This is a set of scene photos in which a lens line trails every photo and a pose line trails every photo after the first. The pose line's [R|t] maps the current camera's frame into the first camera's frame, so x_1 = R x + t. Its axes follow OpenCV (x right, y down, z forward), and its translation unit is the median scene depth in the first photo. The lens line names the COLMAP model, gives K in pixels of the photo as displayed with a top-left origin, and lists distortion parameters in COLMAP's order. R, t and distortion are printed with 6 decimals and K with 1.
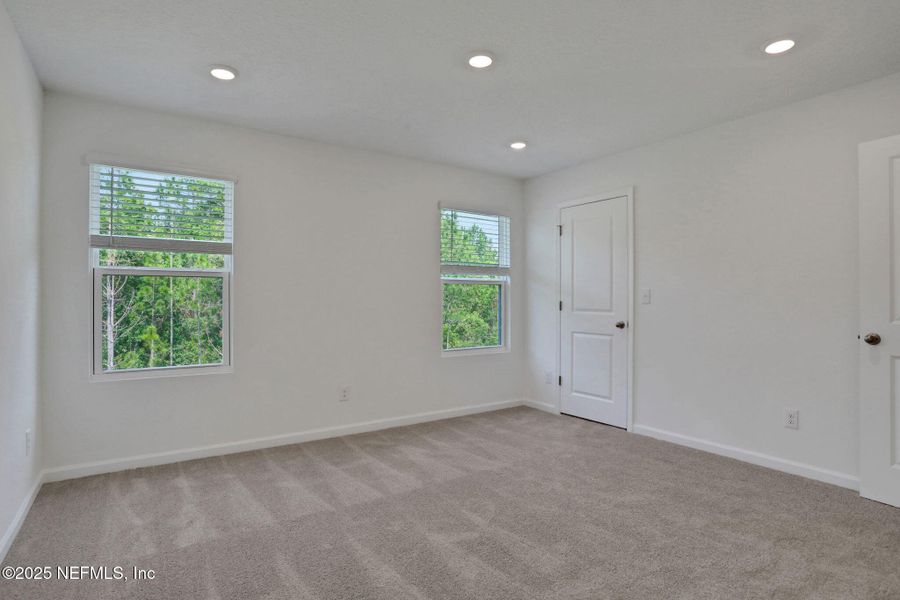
lens RADIAL K [[463.7, 0, 485.2], [0, 463.7, 297.9], [0, 0, 1]] dist [-0.002490, -0.000252]
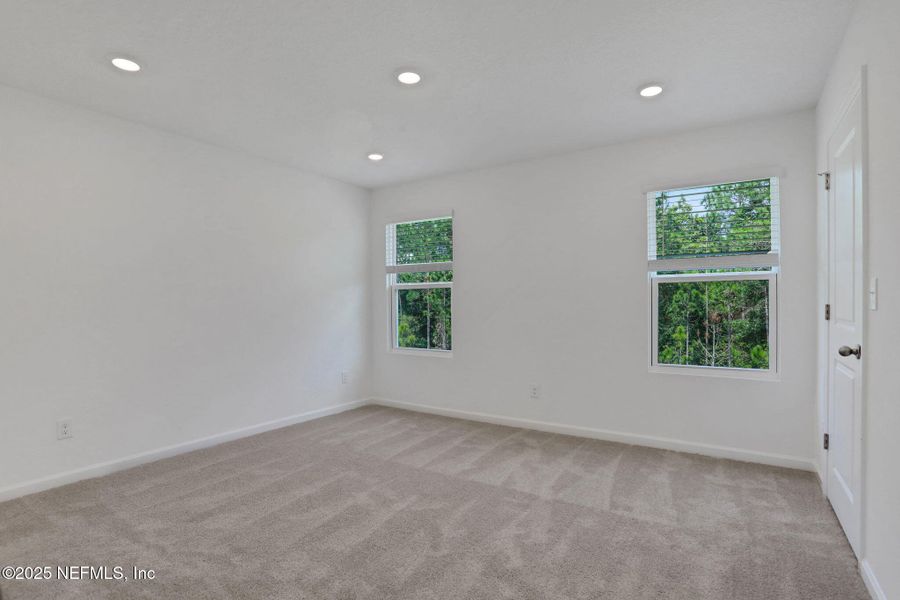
lens RADIAL K [[468.9, 0, 448.5], [0, 468.9, 303.4], [0, 0, 1]] dist [-0.059960, 0.034728]
pose [[0.364962, -0.002738, -0.931018, 0.709159], [0.007568, 0.999971, 0.000026, 0.002898], [0.930991, -0.007055, 0.364973, 0.481158]]
